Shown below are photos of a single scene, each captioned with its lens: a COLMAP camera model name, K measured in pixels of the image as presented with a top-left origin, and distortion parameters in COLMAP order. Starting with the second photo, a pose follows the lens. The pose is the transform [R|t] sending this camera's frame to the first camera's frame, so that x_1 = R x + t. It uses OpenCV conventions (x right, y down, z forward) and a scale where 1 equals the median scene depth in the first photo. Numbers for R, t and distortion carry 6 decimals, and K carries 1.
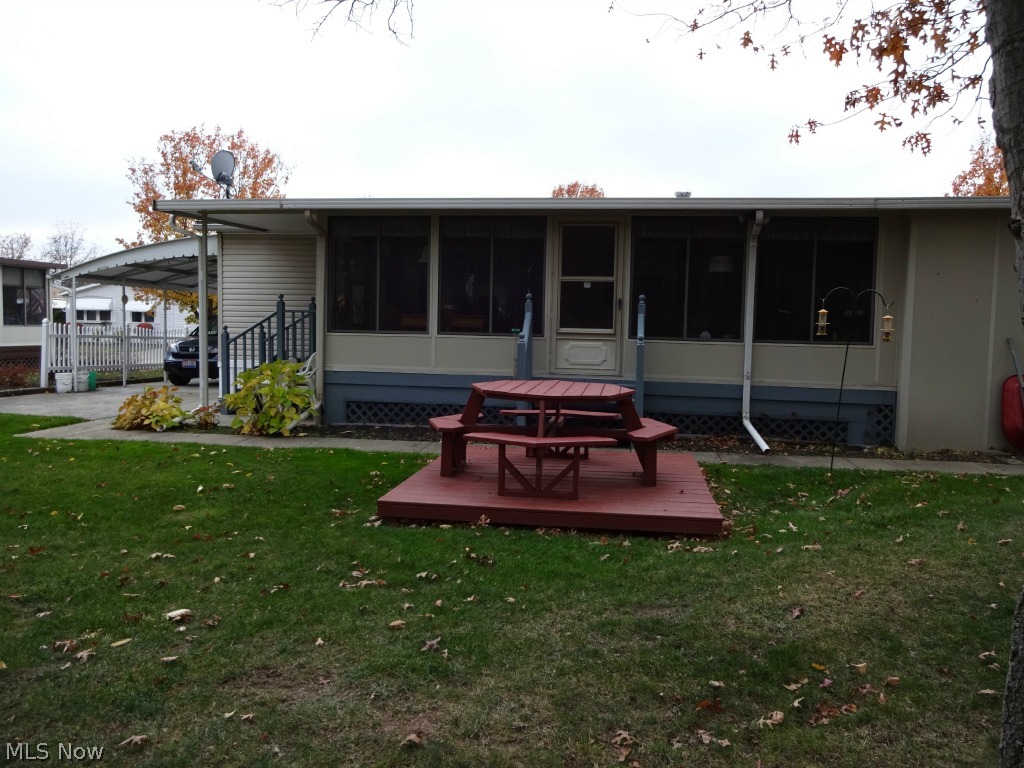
lens RADIAL K [[766.0, 0, 512.4], [0, 766.0, 383.0], [0, 0, 1]] dist [-0.004969, 0.002013]
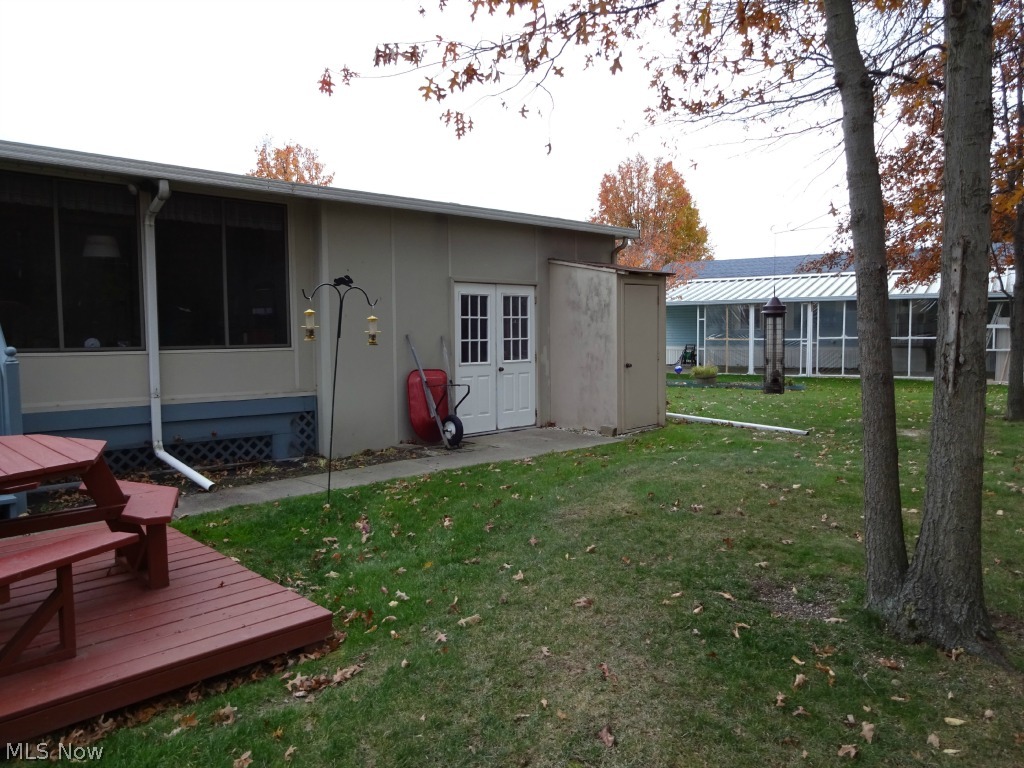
lens RADIAL K [[766.0, 0, 512.4], [0, 766.0, 380.3], [0, 0, 1]] dist [-0.004969, 0.002013]
pose [[0.601596, -0.078342, 0.794950, -0.091361], [0.074366, 0.996350, 0.041912, -0.028481], [-0.795332, 0.033903, 0.605226, 0.246606]]
